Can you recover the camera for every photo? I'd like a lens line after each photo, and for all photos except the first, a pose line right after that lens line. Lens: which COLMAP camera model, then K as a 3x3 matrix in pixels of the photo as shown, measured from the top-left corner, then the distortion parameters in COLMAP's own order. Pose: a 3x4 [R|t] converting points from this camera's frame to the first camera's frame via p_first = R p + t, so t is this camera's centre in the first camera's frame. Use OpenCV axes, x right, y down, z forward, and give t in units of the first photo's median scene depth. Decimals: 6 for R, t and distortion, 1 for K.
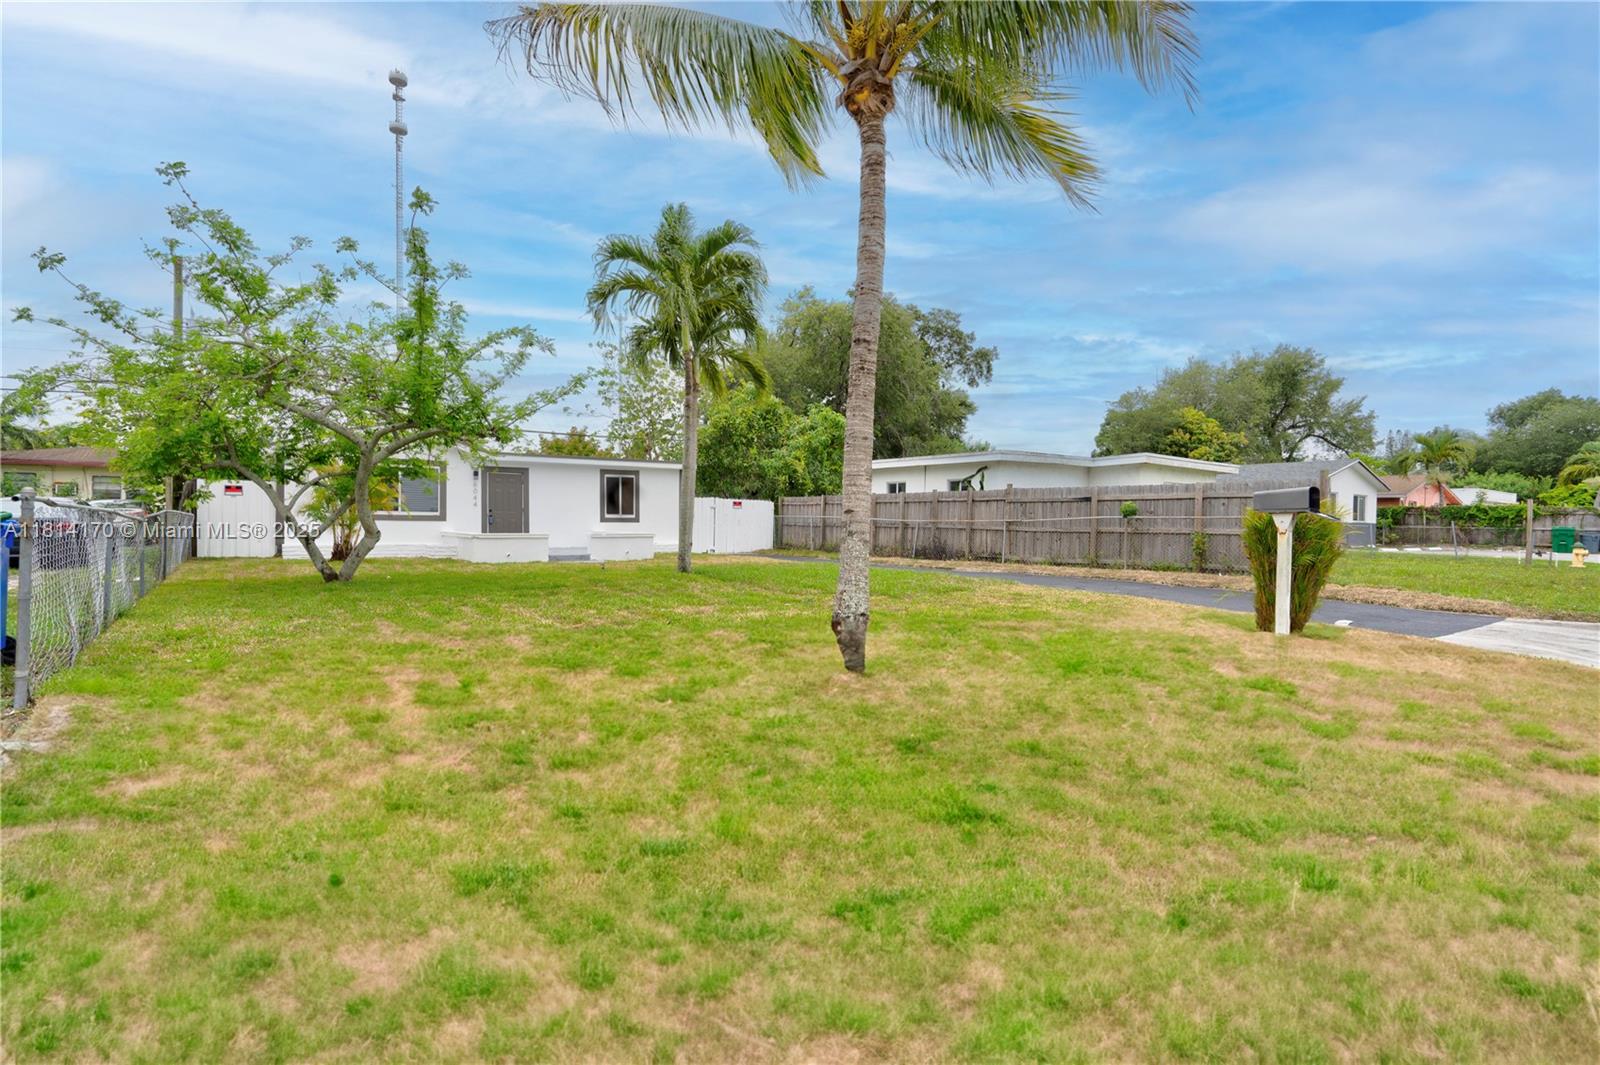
lens RADIAL K [[742.5, 0, 808.8], [0, 742.5, 539.4], [0, 0, 1]] dist [0.000878, 0.000250]
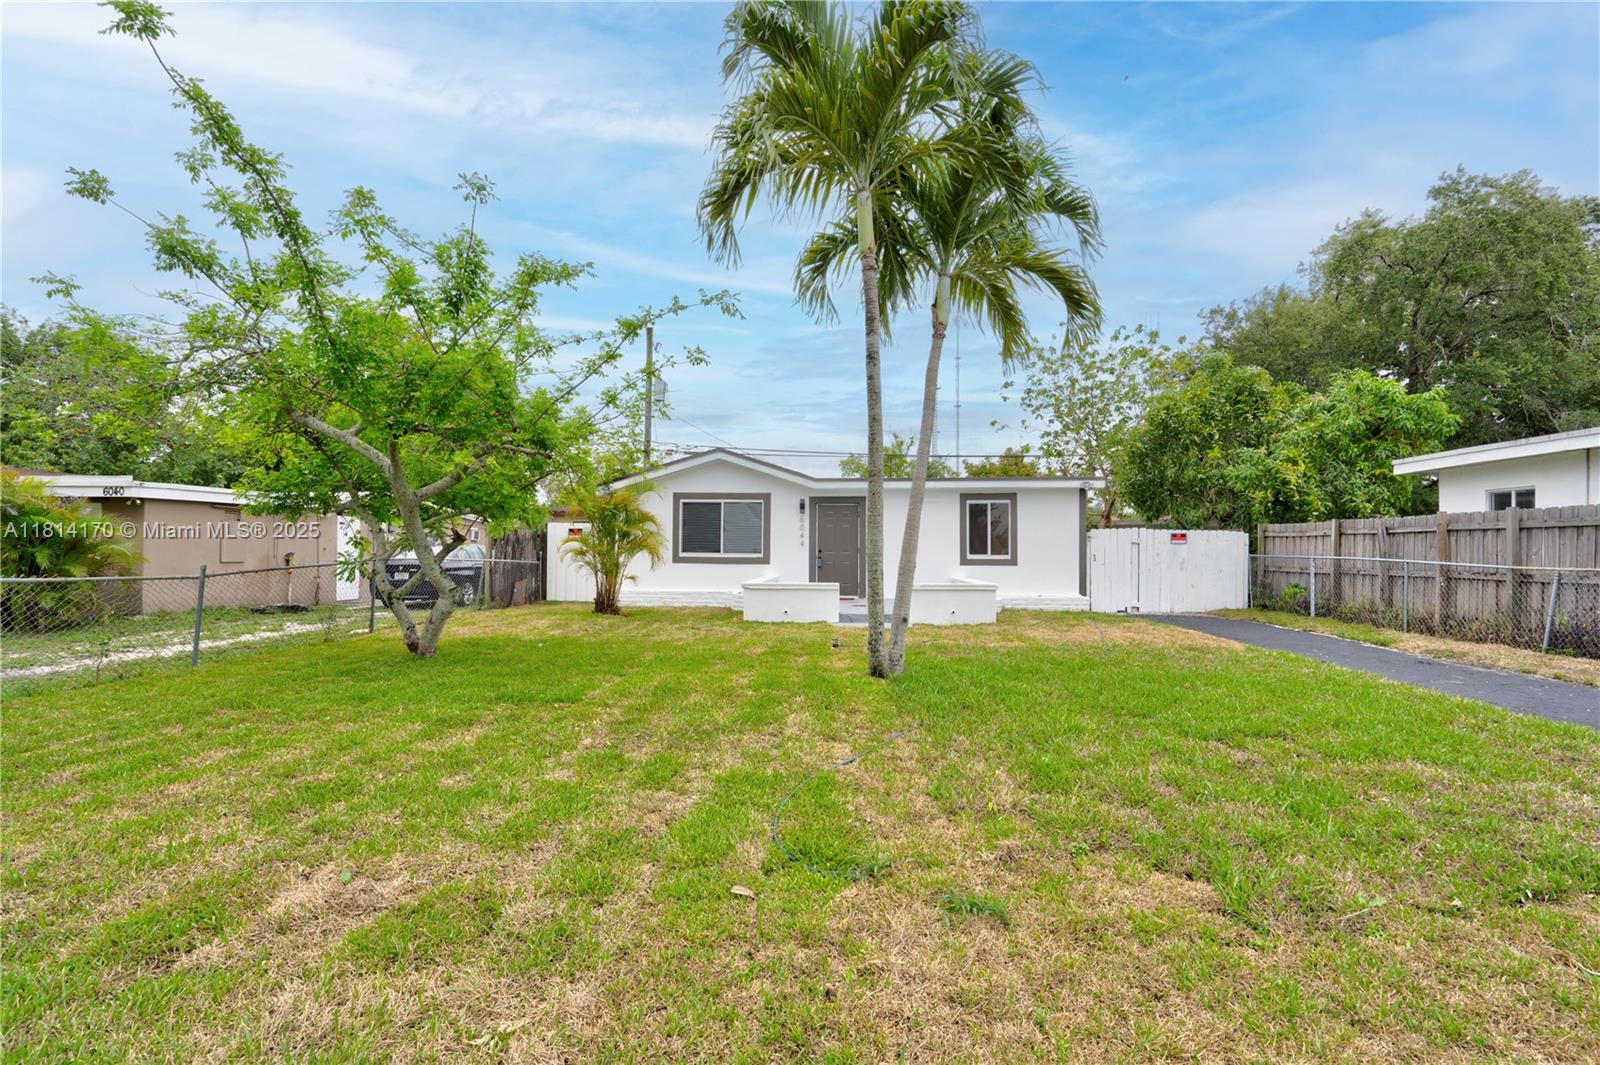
lens RADIAL K [[761.8, 0, 806.8], [0, 761.8, 541.4], [0, 0, 1]] dist [-0.000256, 0.000389]
pose [[0.776298, -0.012828, -0.630235, 0.073219], [-0.013610, 0.999219, -0.037102, -0.015959], [0.630219, 0.037379, 0.775517, 0.299314]]
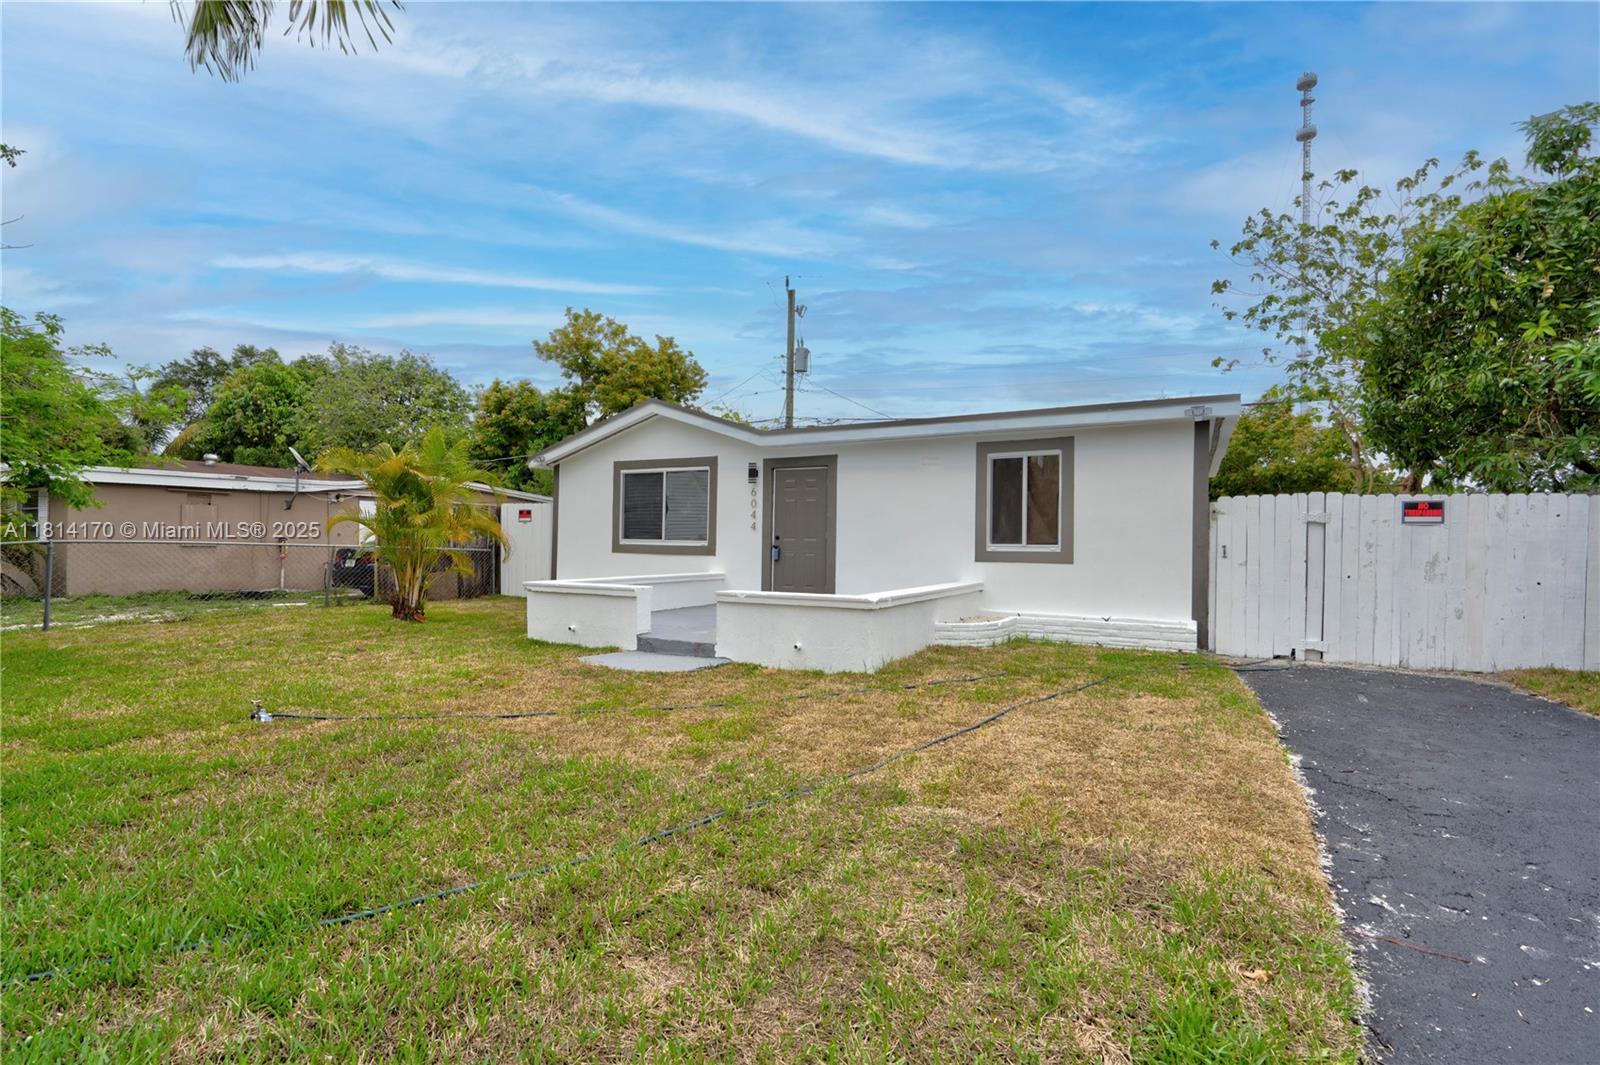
lens RADIAL K [[742.5, 0, 808.8], [0, 742.5, 539.4], [0, 0, 1]] dist [0.000878, 0.000250]
pose [[0.443884, -0.008087, -0.896048, 0.067698], [-0.029903, 0.999269, -0.023832, -0.021824], [0.895585, 0.037373, 0.443318, 0.674277]]
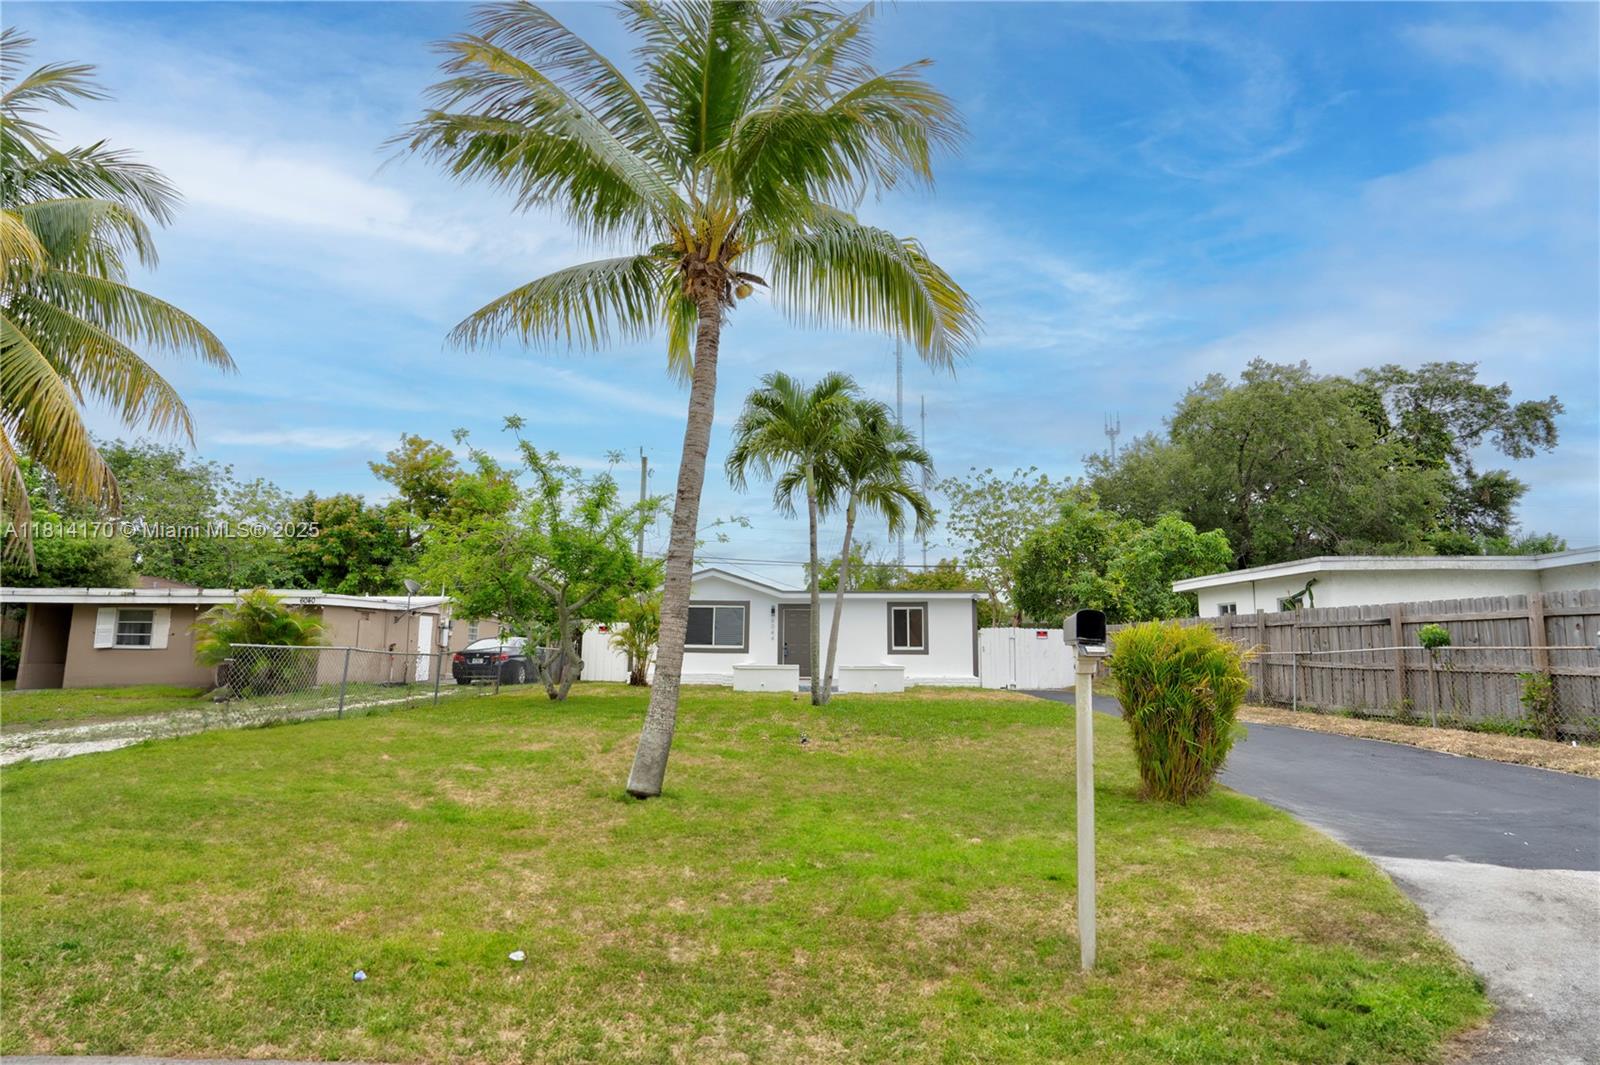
lens RADIAL K [[791.0, 0, 800.0], [0, 791.0, 532.5], [0, 0, 1]] dist [-0.006812, 0.000139]
pose [[0.798441, -0.090427, -0.595243, 0.264867], [-0.014709, 0.985432, -0.169434, -0.002413], [0.601893, 0.144038, 0.785479, 0.053689]]
